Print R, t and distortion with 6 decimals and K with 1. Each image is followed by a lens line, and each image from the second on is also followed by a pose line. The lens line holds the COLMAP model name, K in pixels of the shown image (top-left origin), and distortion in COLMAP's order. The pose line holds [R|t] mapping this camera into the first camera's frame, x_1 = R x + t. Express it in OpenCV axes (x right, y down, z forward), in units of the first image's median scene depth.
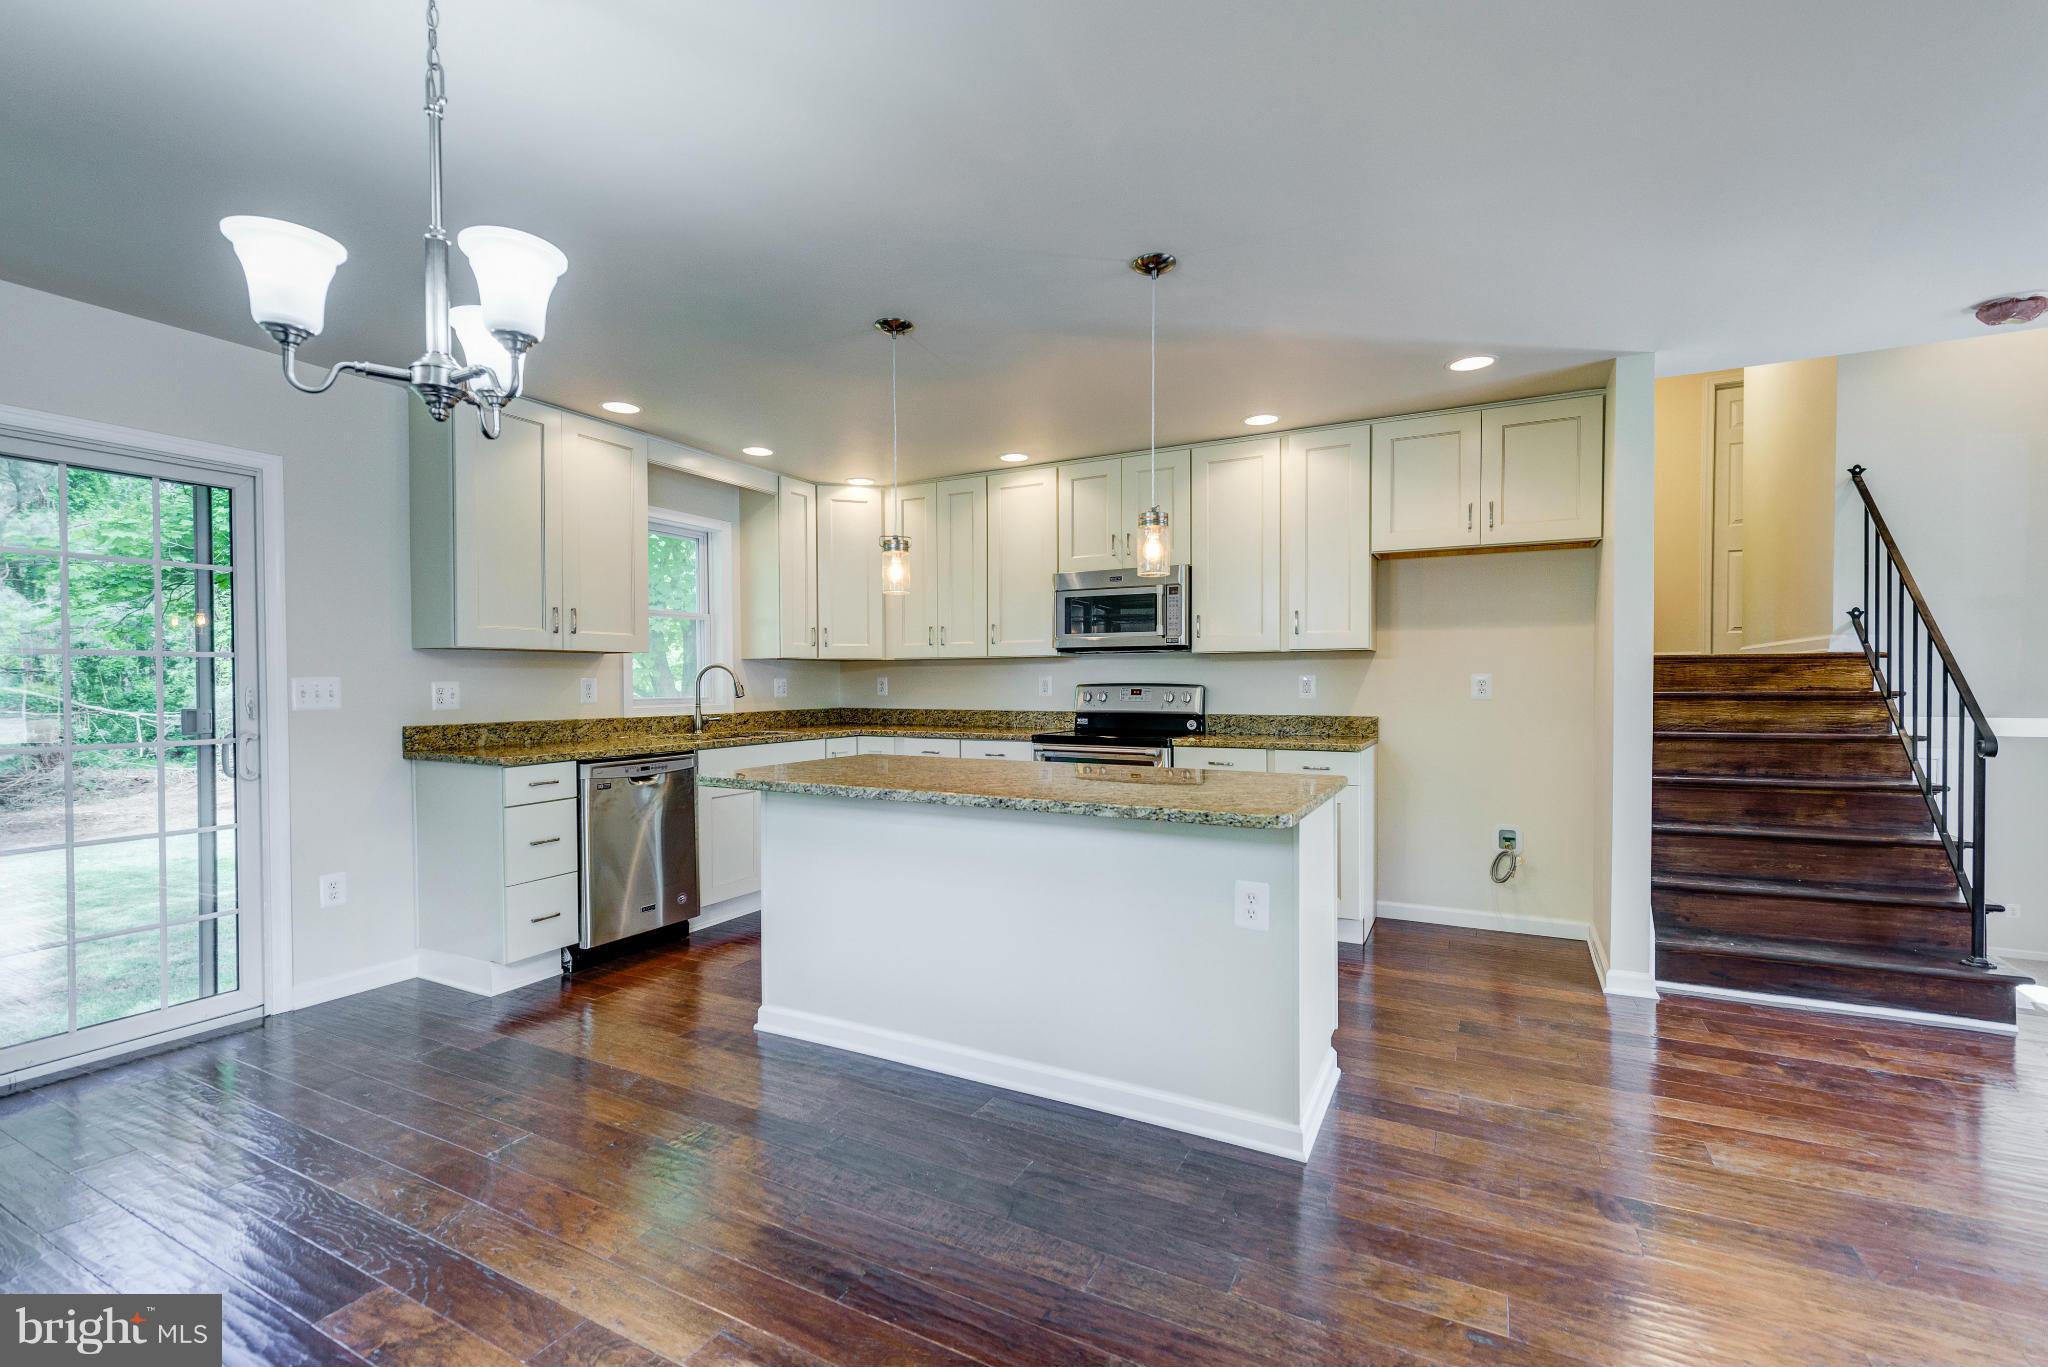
lens RADIAL K [[884.0, 0, 1019.3], [0, 884.0, 692.8], [0, 0, 1]] dist [0.004316, -0.000453]
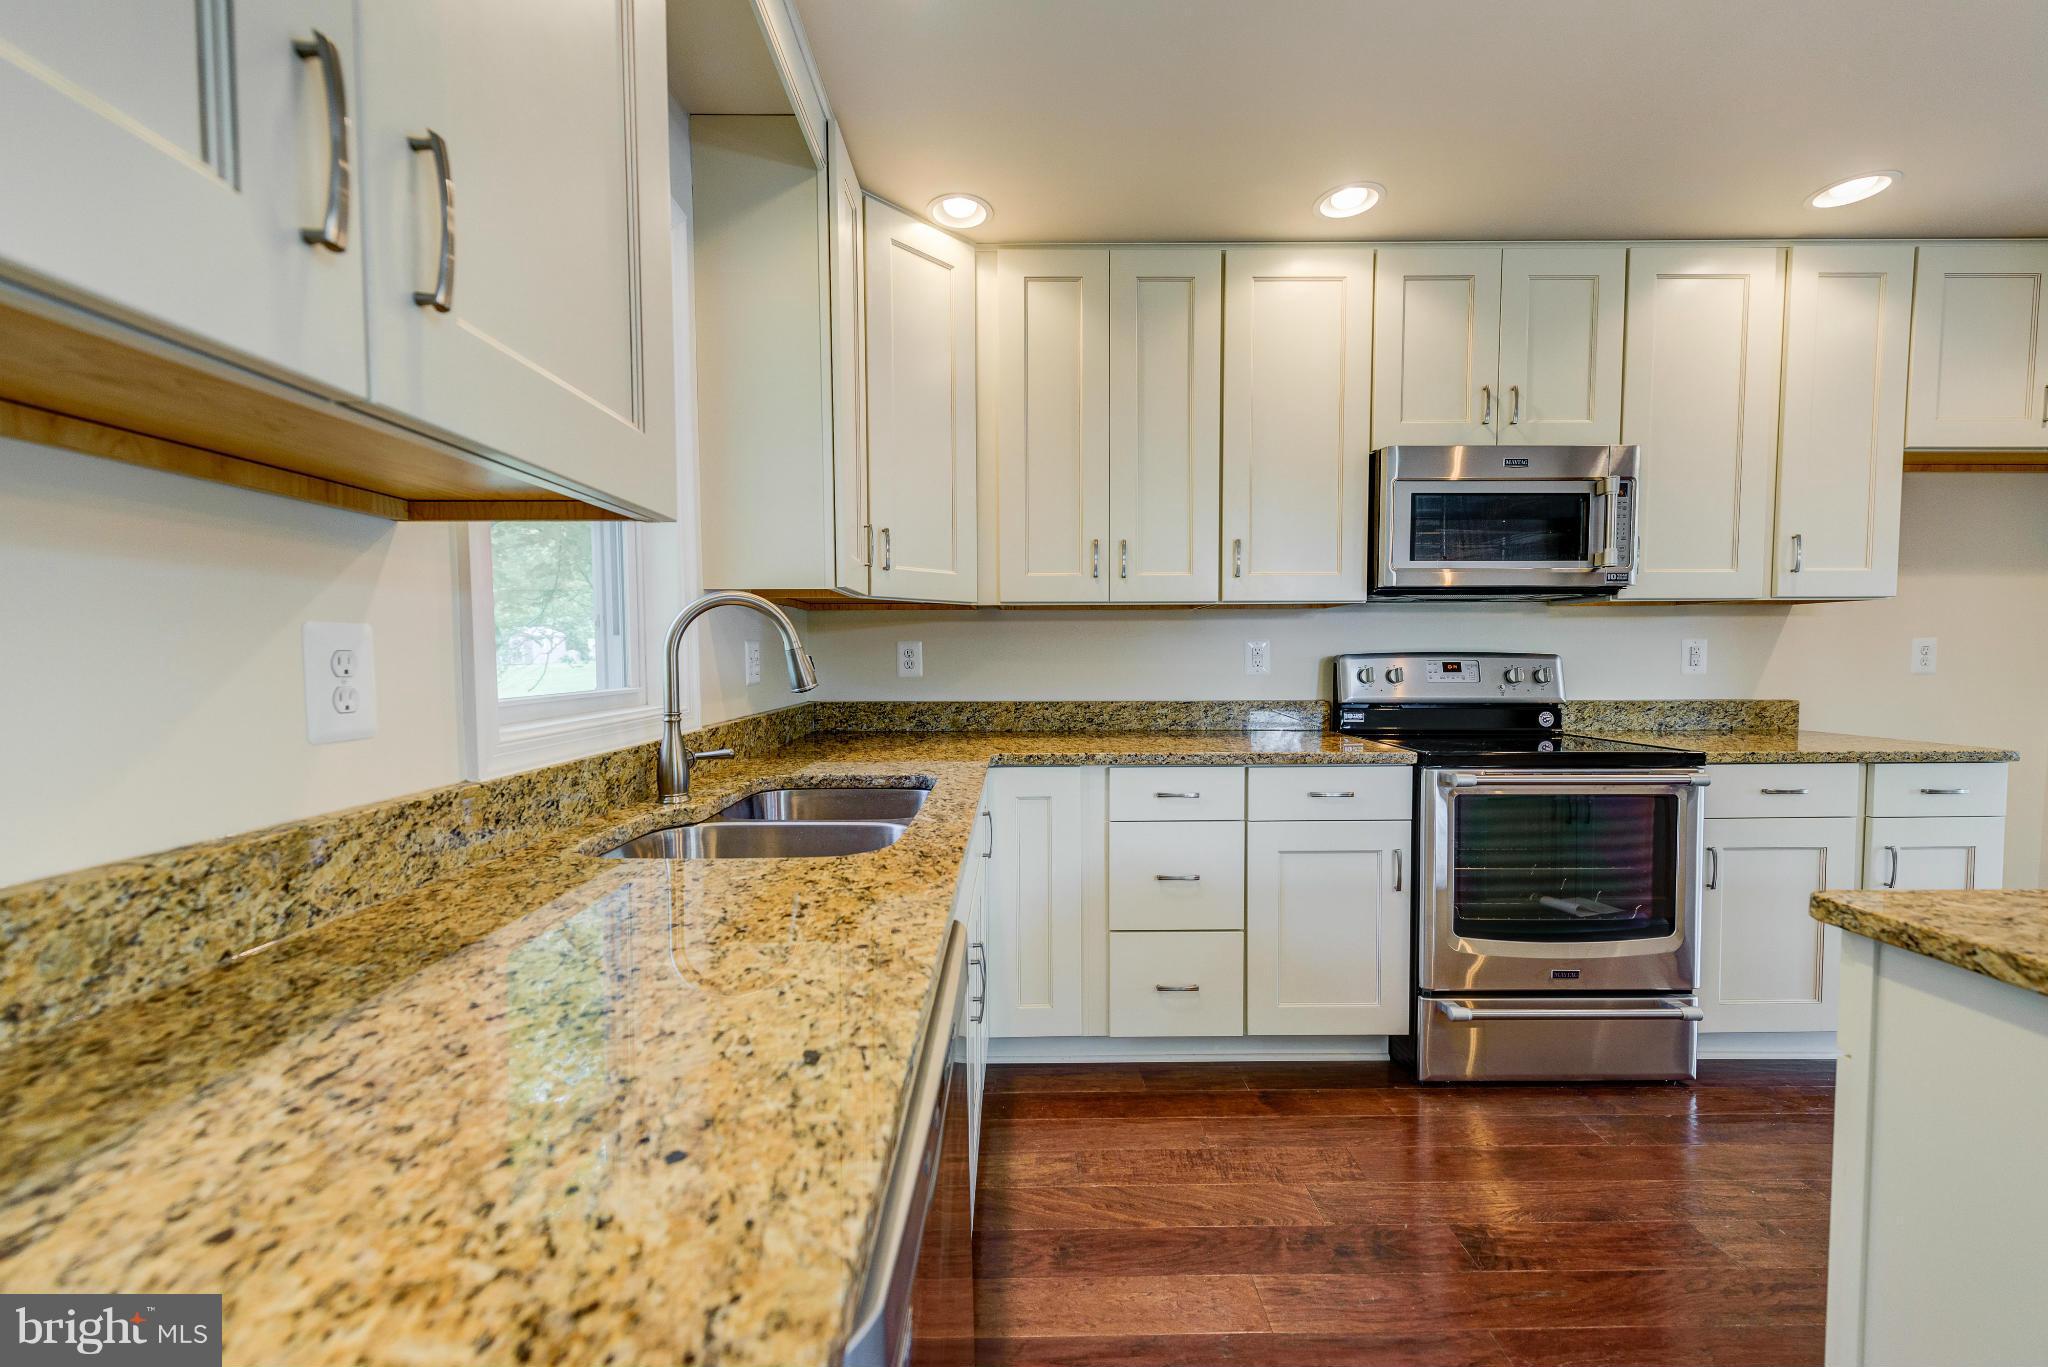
lens RADIAL K [[792.2, 0, 1011.0], [0, 792.2, 692.8], [0, 0, 1]] dist [-0.000019, -0.000364]
pose [[0.881031, -0.022899, 0.472505, -0.516729], [0.007010, 0.999350, 0.035360, -0.005719], [-0.473007, -0.027841, 0.880619, 0.897197]]
